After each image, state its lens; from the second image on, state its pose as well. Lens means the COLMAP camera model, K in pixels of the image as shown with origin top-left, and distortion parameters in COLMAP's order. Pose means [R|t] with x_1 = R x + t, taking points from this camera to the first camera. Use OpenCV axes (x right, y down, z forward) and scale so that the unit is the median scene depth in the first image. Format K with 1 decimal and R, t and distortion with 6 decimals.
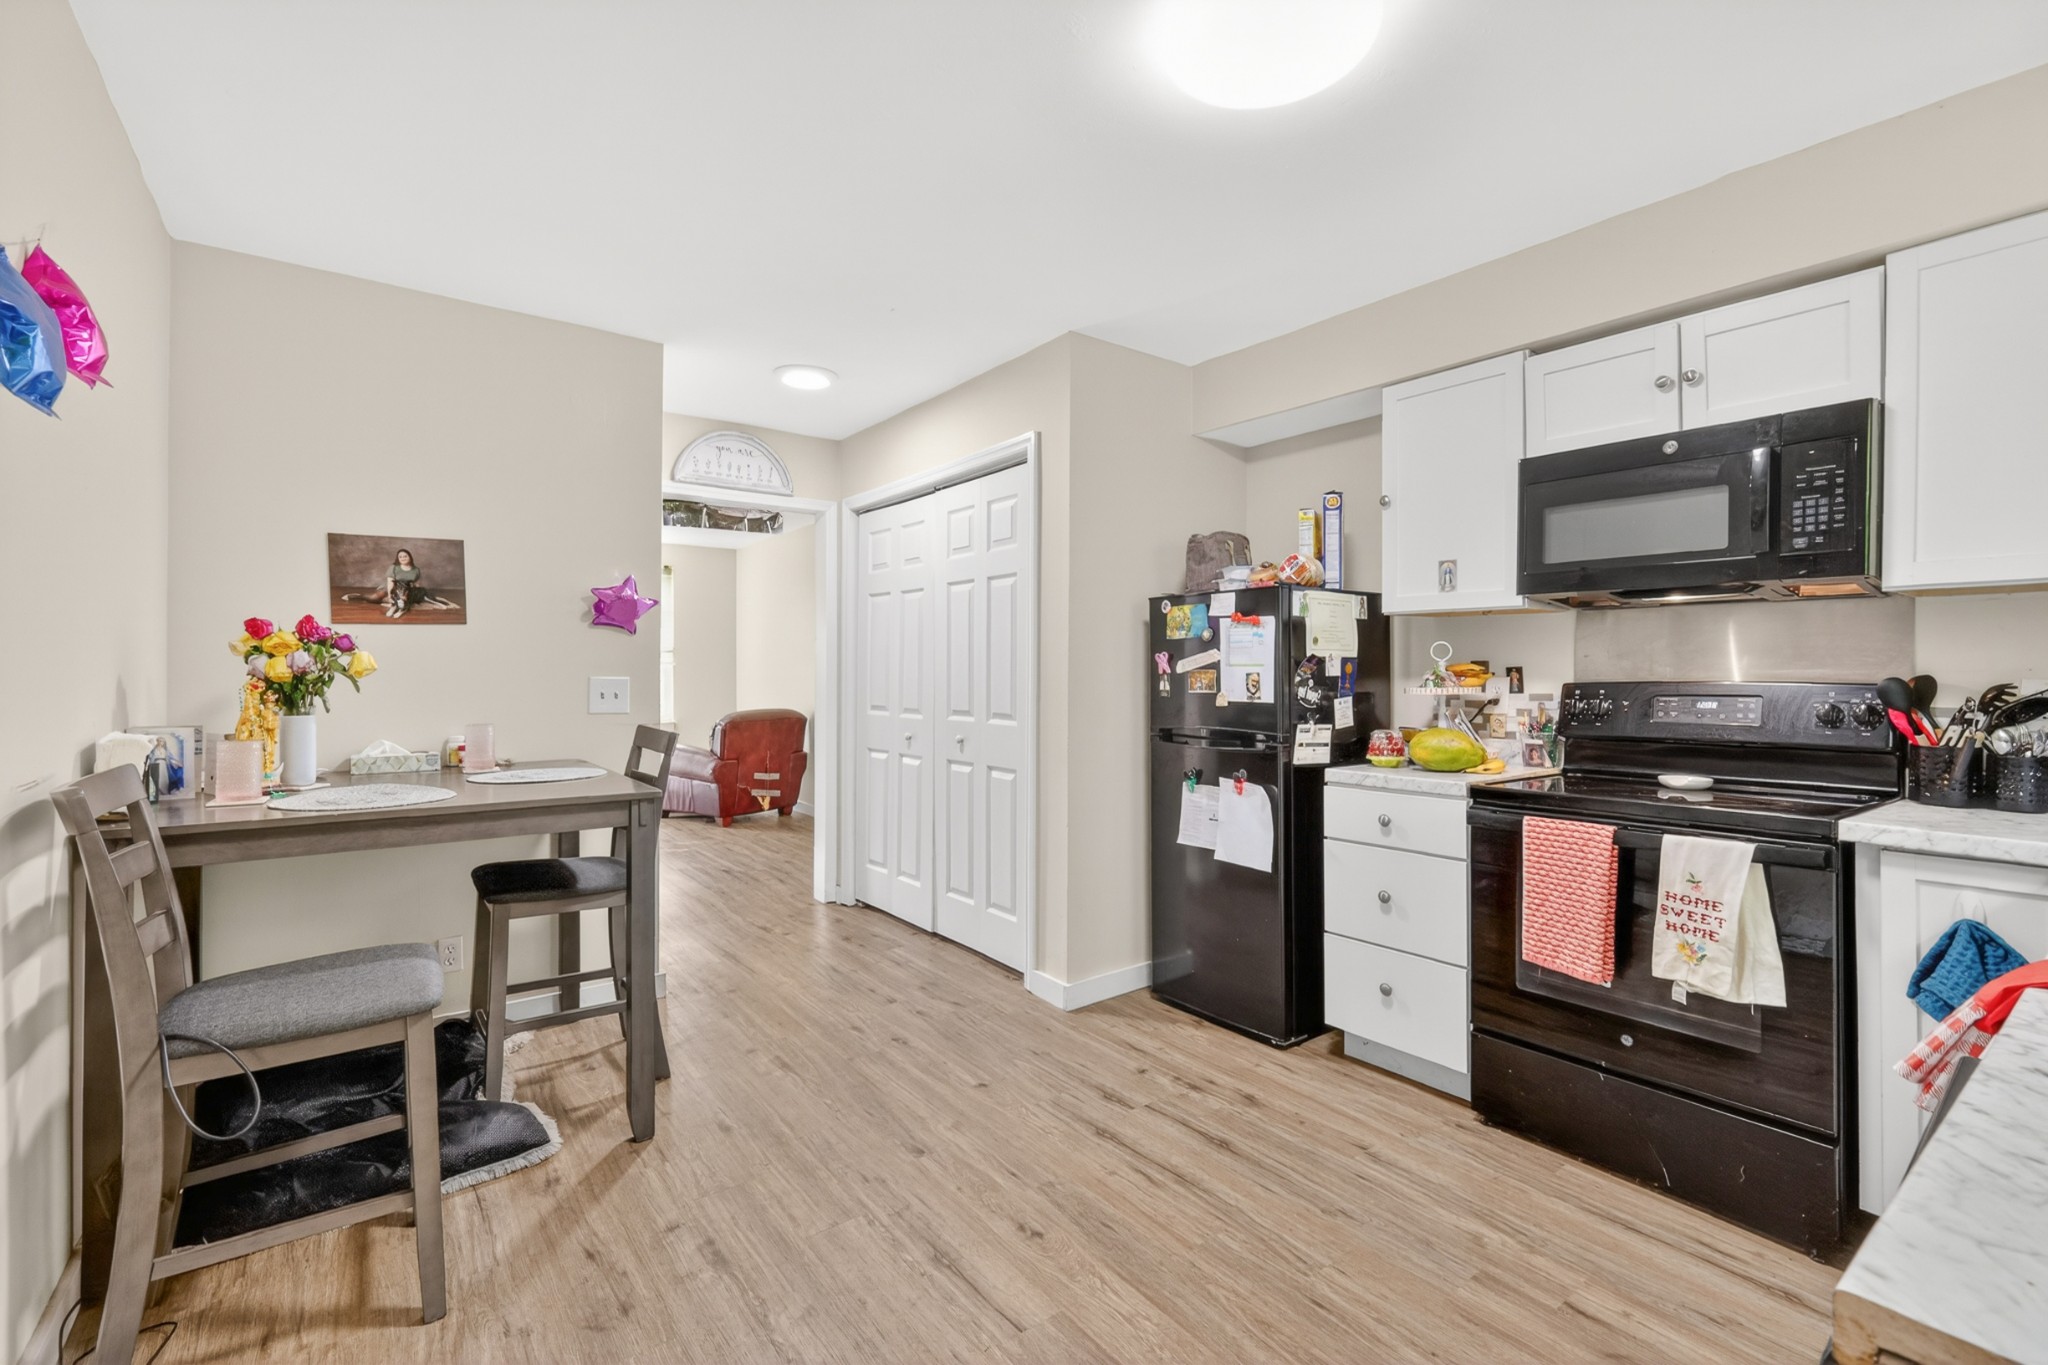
lens RADIAL K [[876.1, 0, 1016.4], [0, 876.1, 662.2], [0, 0, 1]] dist [-0.000297, 0.000739]
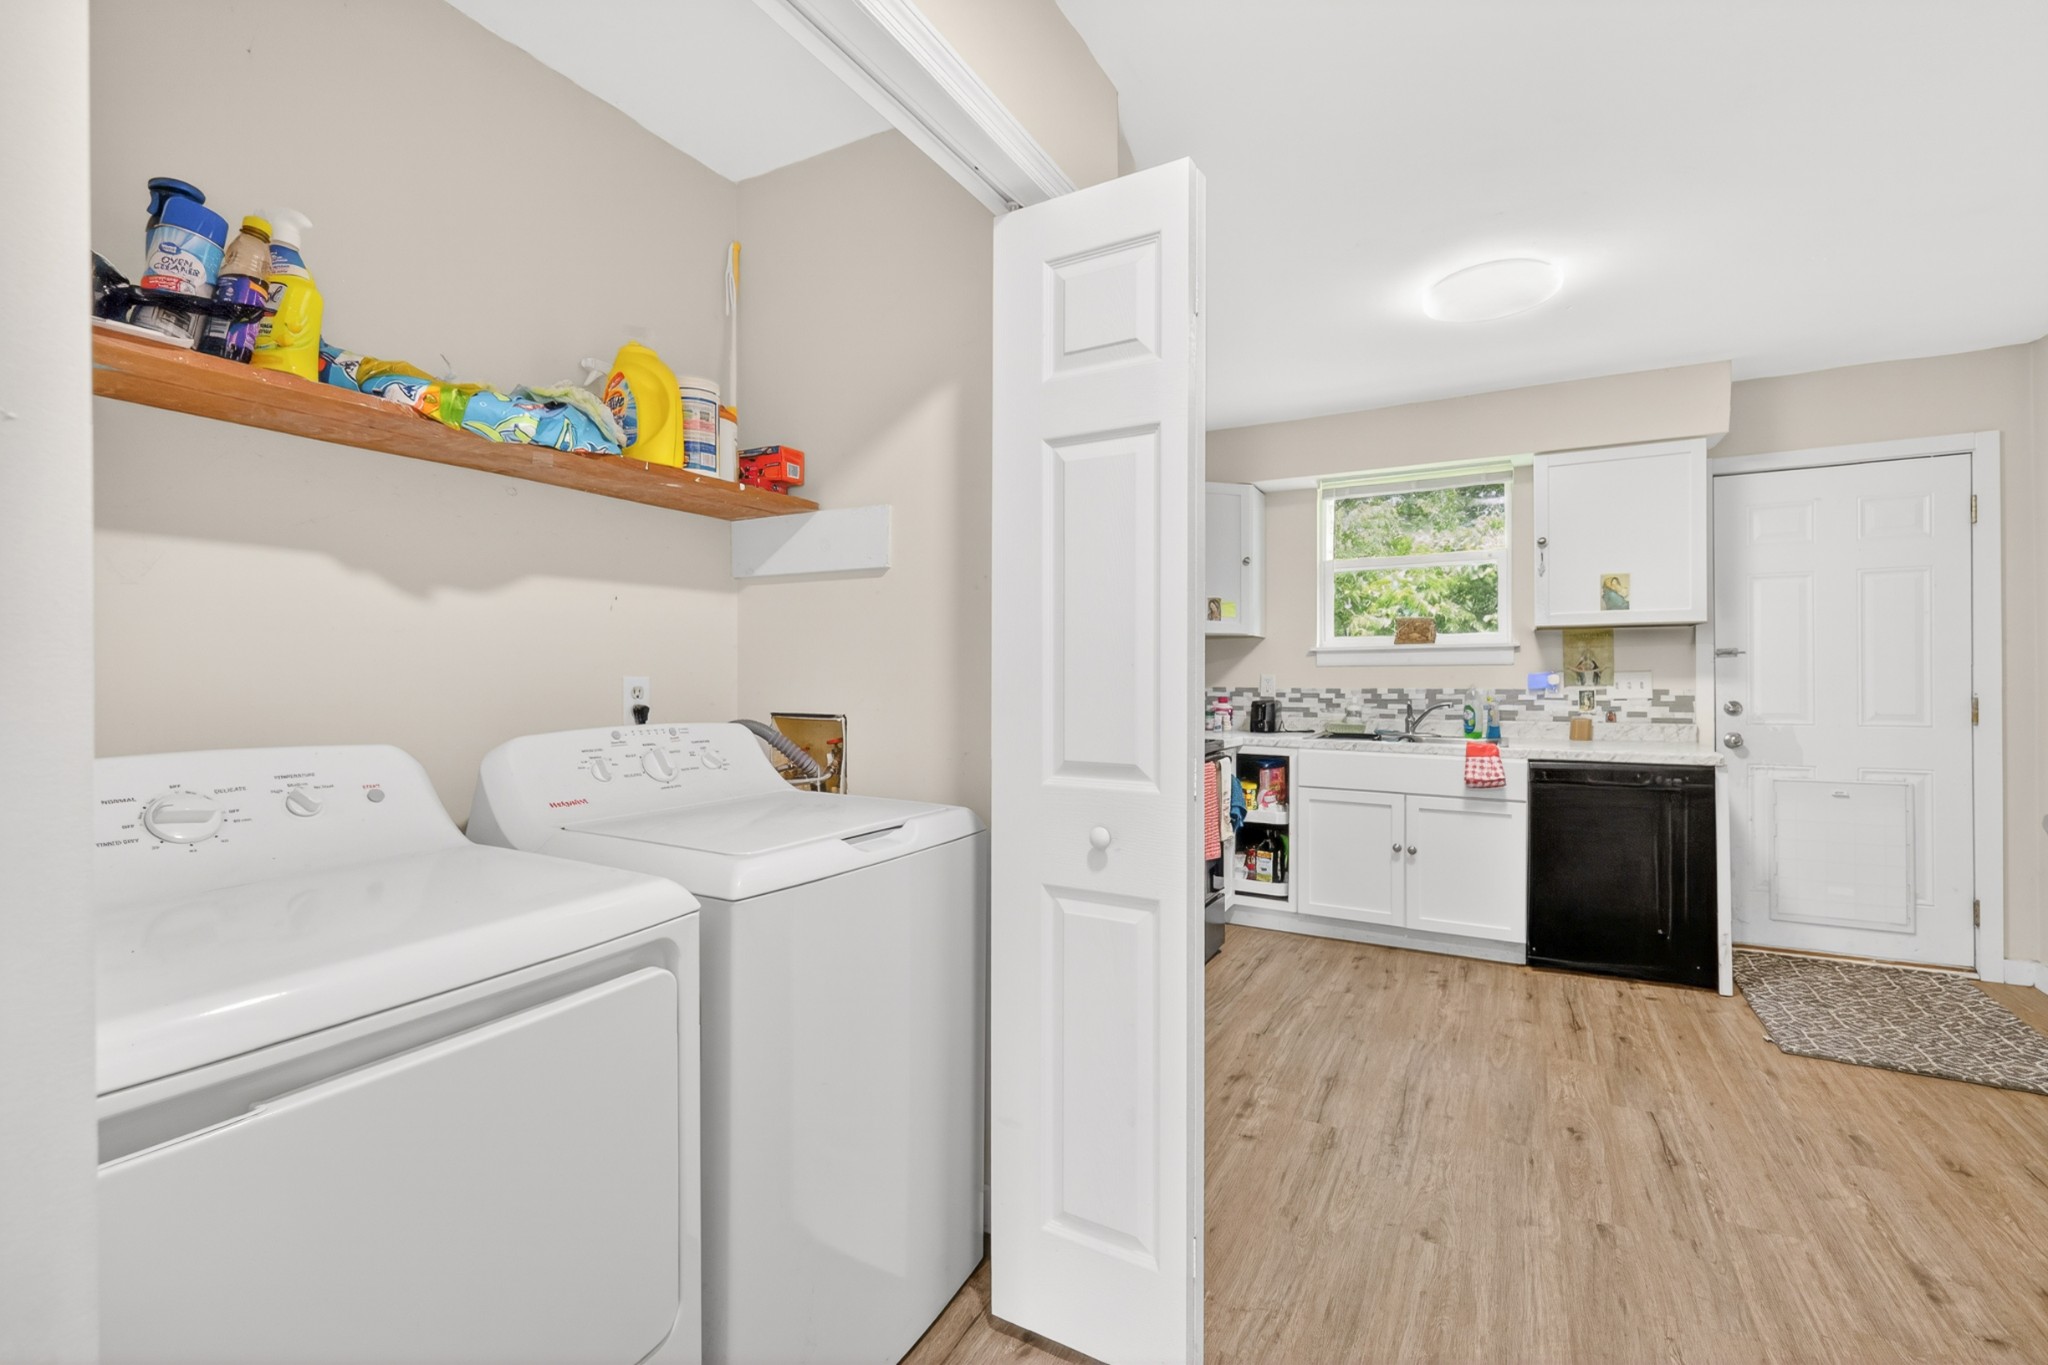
lens RADIAL K [[876.1, 0, 1016.4], [0, 876.1, 662.2], [0, 0, 1]] dist [-0.000297, 0.000739]
pose [[-0.407427, 0.012117, 0.913157, -0.761314], [-0.008995, 0.999810, -0.017280, 0.021001], [-0.913193, -0.015255, -0.407241, 2.139144]]
